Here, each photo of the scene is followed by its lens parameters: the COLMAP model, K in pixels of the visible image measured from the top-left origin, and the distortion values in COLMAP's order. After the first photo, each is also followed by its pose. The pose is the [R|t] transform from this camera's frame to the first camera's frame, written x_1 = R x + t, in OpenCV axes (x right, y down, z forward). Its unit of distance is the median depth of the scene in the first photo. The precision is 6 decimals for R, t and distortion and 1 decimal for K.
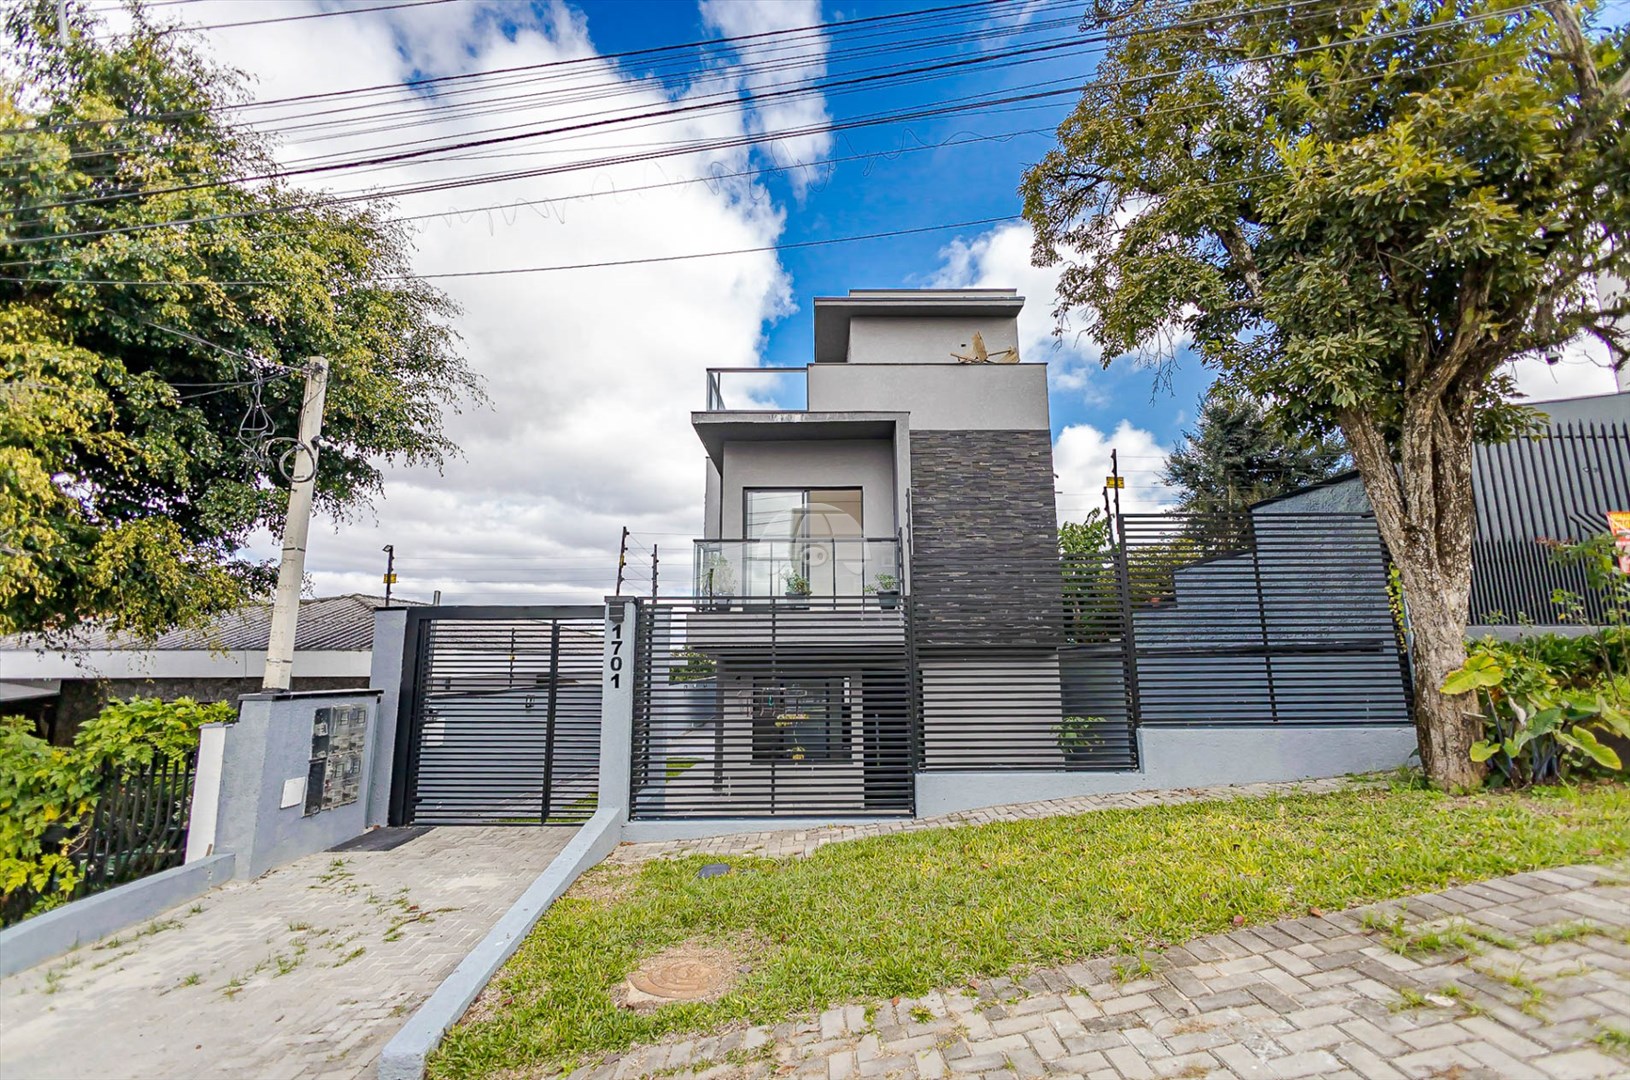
lens RADIAL K [[683.8, 0, 815.0], [0, 683.8, 540.0], [0, 0, 1]] dist [-0.001334, 0.000429]
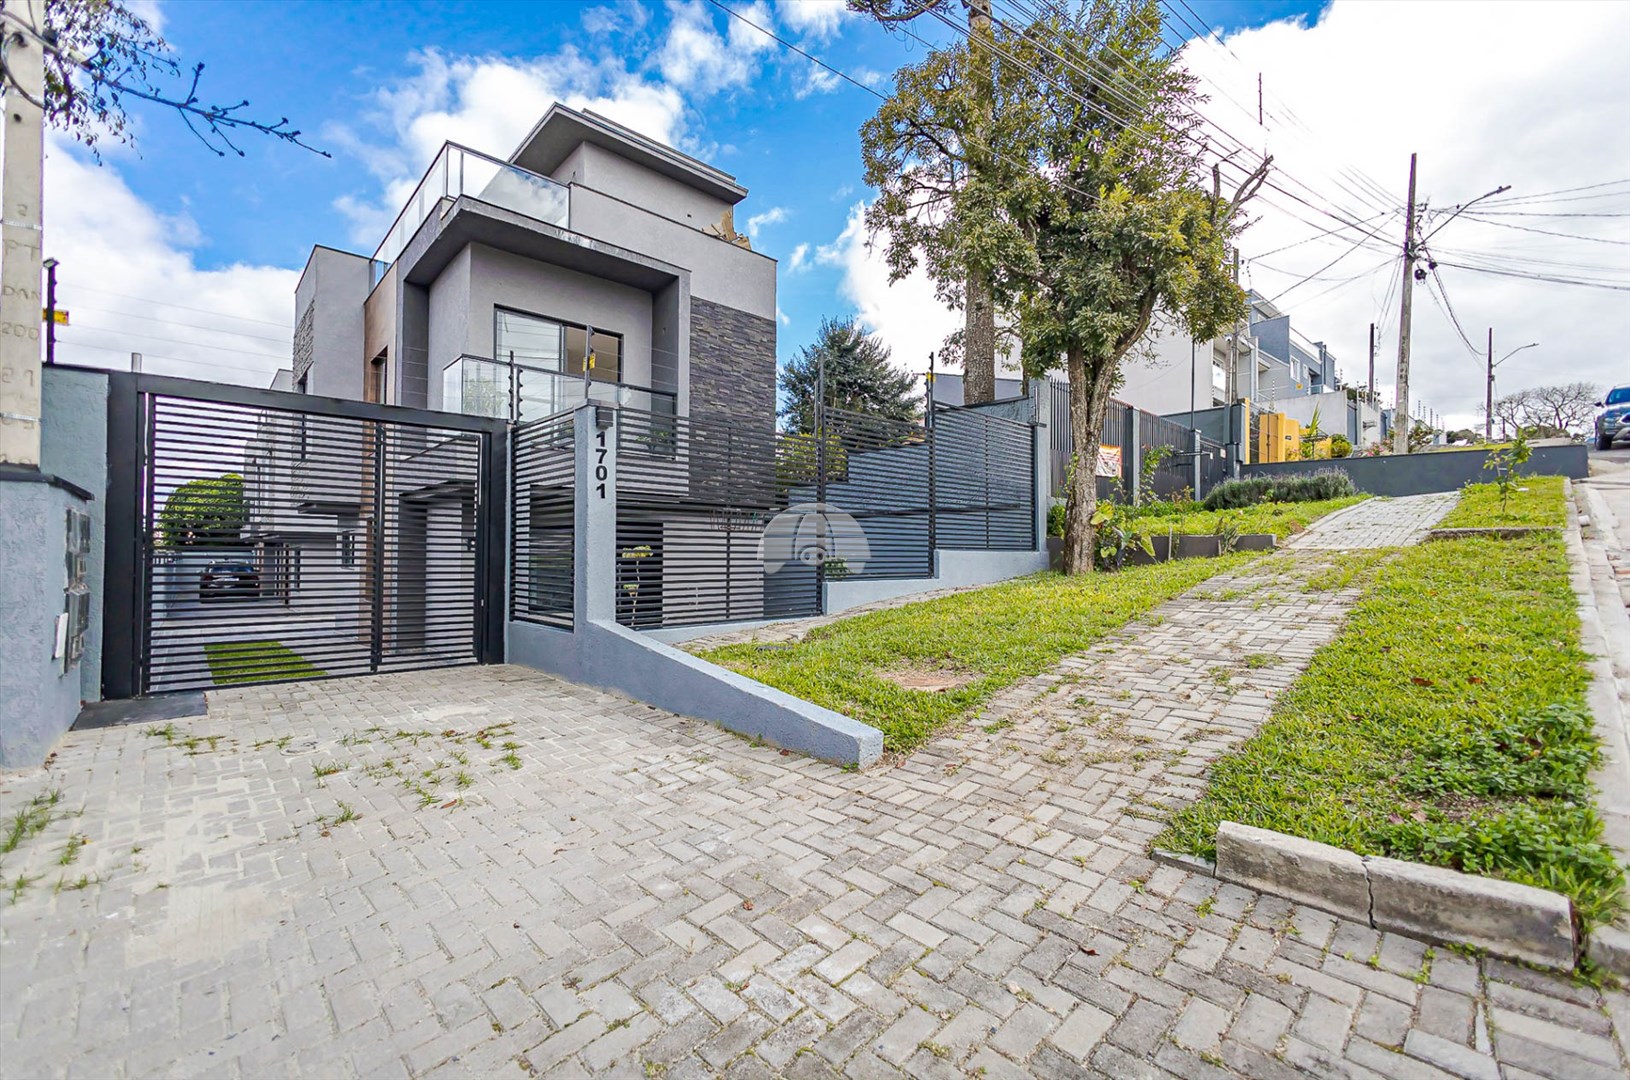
lens RADIAL K [[683.8, 0, 815.0], [0, 683.8, 540.0], [0, 0, 1]] dist [-0.001334, 0.000429]
pose [[0.736022, 0.024411, 0.676517, -0.700562], [-0.128200, 0.986292, 0.103886, 0.135920], [-0.664707, -0.163192, 0.729063, 0.109595]]
